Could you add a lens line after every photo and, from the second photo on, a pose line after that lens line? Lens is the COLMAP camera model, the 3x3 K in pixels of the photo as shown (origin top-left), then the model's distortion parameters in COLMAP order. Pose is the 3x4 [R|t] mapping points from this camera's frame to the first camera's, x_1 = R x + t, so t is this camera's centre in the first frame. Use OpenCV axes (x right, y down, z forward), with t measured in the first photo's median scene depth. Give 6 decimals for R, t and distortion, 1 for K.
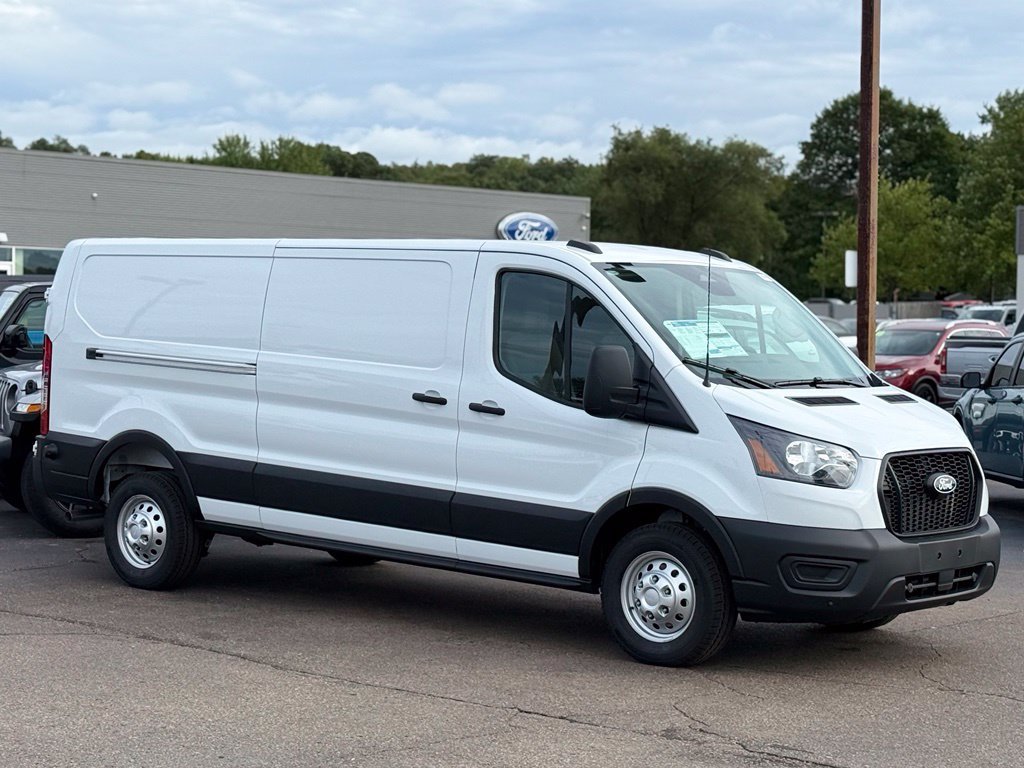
lens RADIAL K [[2071.4, 0, 512.0], [0, 2071.4, 384.0], [0, 0, 1]] dist [0.127951, 0.466215]
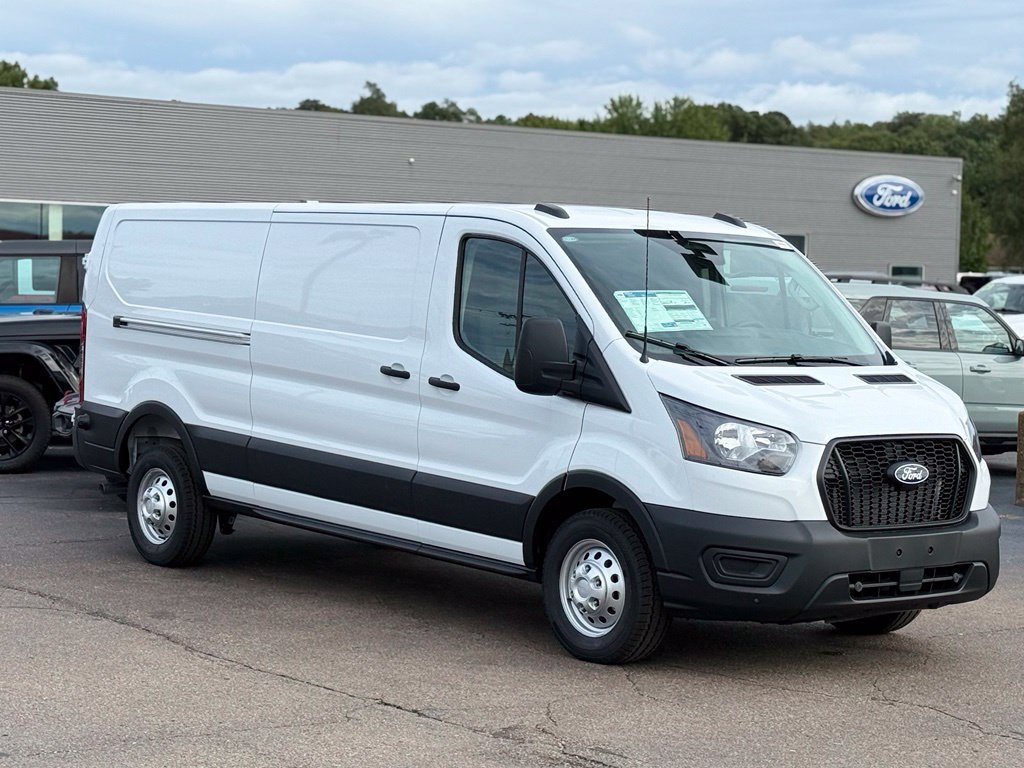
lens RADIAL K [[2225.0, 0, 512.0], [0, 2225.0, 384.0], [0, 0, 1]] dist [0.176993, -0.200702]
pose [[0.981620, 0.014882, -0.190264, 0.209114], [-0.012992, 0.999853, 0.011175, 0.000462], [0.190402, -0.008498, 0.981669, 0.013907]]
